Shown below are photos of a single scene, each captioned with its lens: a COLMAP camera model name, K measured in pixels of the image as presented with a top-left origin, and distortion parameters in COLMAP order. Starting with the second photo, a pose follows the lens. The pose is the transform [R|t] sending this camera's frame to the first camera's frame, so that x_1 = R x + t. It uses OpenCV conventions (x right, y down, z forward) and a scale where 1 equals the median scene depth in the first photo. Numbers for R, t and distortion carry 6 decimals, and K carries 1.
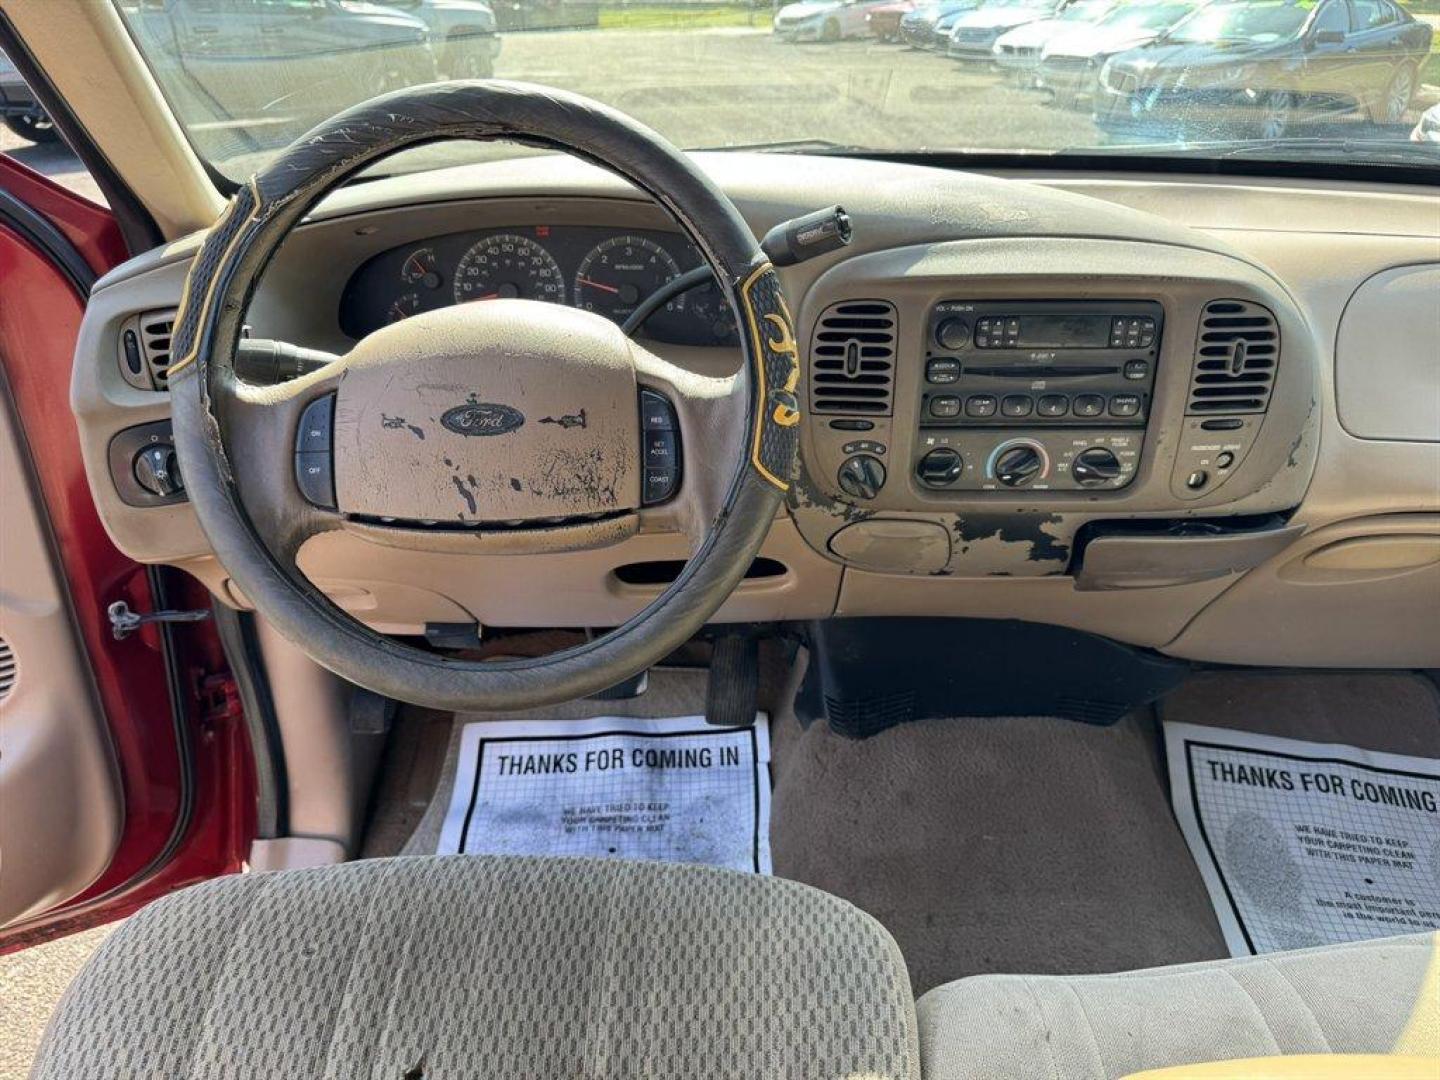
lens RADIAL K [[1029.5, 0, 720.0], [0, 1029.5, 540.0], [0, 0, 1]] dist [0.133747, -0.258575]
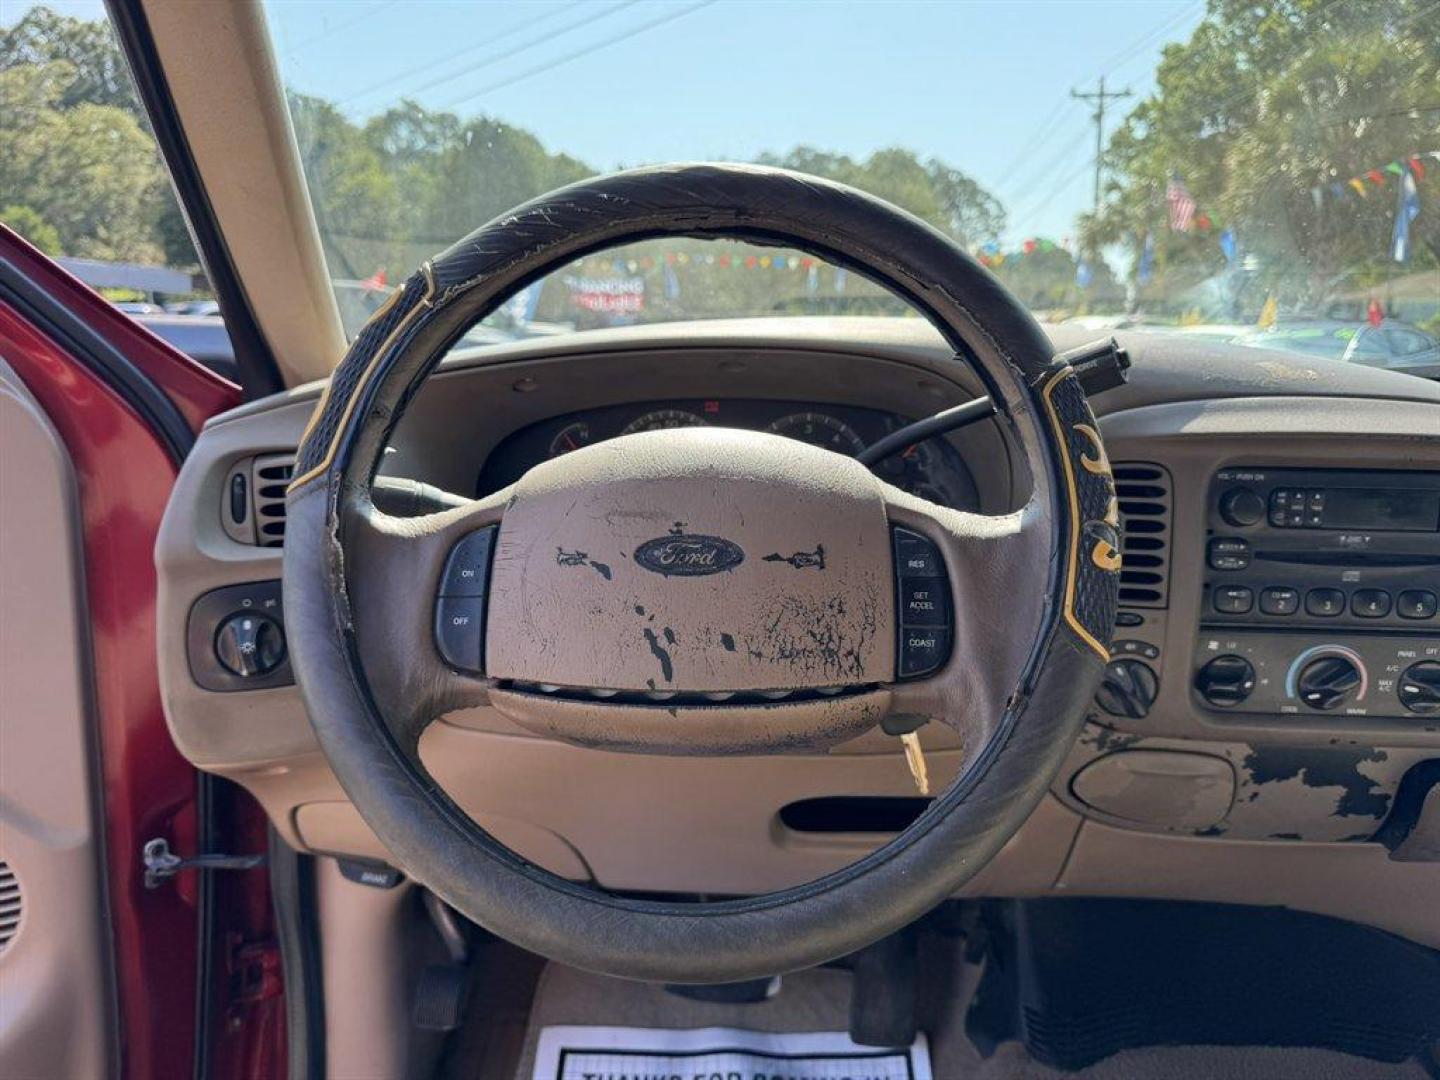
lens RADIAL K [[1055.6, 0, 720.0], [0, 1055.6, 540.0], [0, 0, 1]] dist [-0.014107, -0.003079]
pose [[0.998397, 0.025041, -0.050763, -0.127273], [-0.038319, 0.959073, -0.280555, 0.064112], [0.041660, 0.282051, 0.958495, 0.208594]]
